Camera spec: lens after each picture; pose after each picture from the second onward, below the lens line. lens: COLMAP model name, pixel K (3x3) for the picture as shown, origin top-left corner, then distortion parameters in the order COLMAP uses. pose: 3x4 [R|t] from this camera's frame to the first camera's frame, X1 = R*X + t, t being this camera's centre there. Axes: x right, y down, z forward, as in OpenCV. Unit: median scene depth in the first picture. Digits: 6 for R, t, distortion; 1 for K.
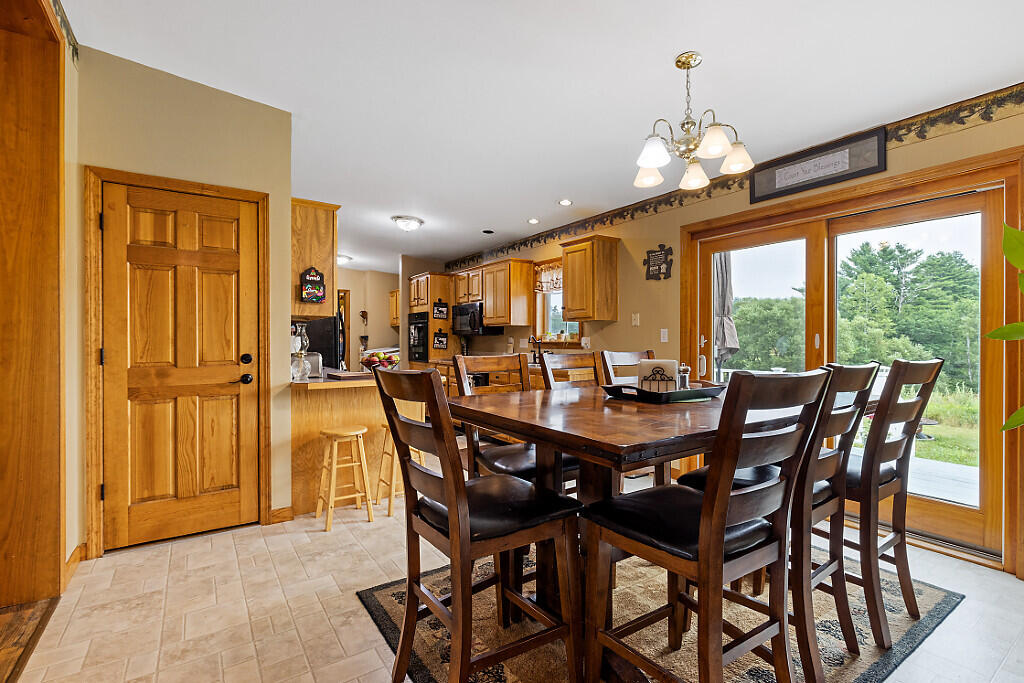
lens RADIAL K [[477.1, 0, 512.0], [0, 477.1, 341.5], [0, 0, 1]] dist [0.000636, -0.000781]
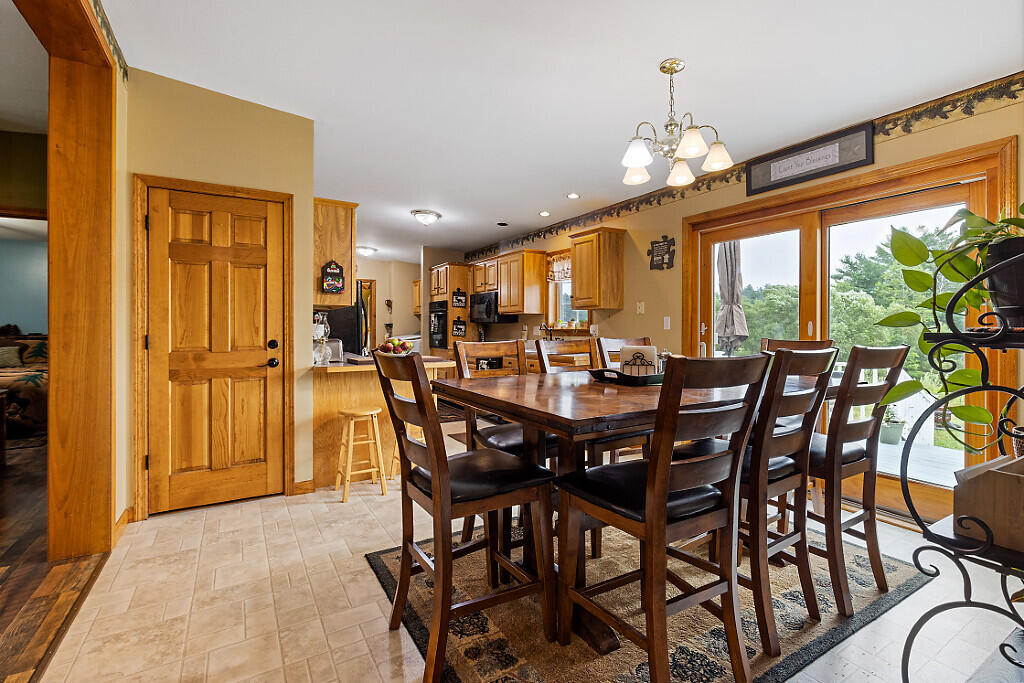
lens RADIAL K [[472.0, 0, 514.2], [0, 472.0, 327.3], [0, 0, 1]] dist [-0.000910, 0.000136]
pose [[0.998564, 0.000011, -0.053571, 0.065643], [-0.000207, 0.999993, -0.003661, 0.000237], [0.053571, 0.003667, 0.998557, -0.066026]]
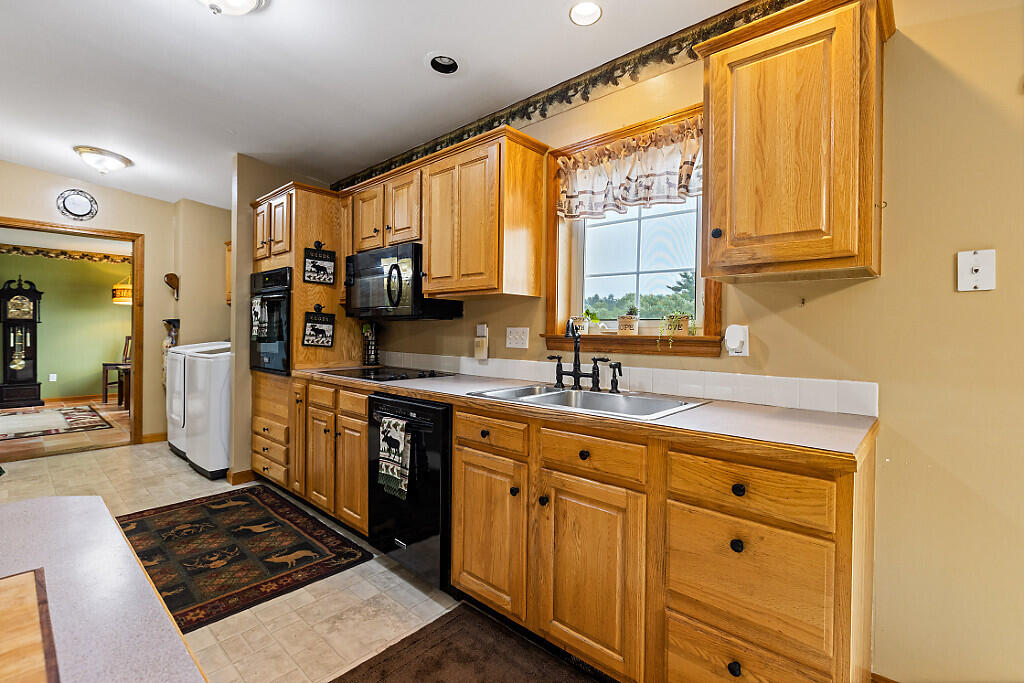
lens RADIAL K [[467.6, 0, 507.9], [0, 467.6, 333.3], [0, 0, 1]] dist [-0.001660, -0.000416]
pose [[0.973929, 0.011441, 0.226566, -0.181199], [-0.011575, 0.999933, -0.000734, -0.000012], [-0.226559, -0.001907, 0.973996, 1.268685]]
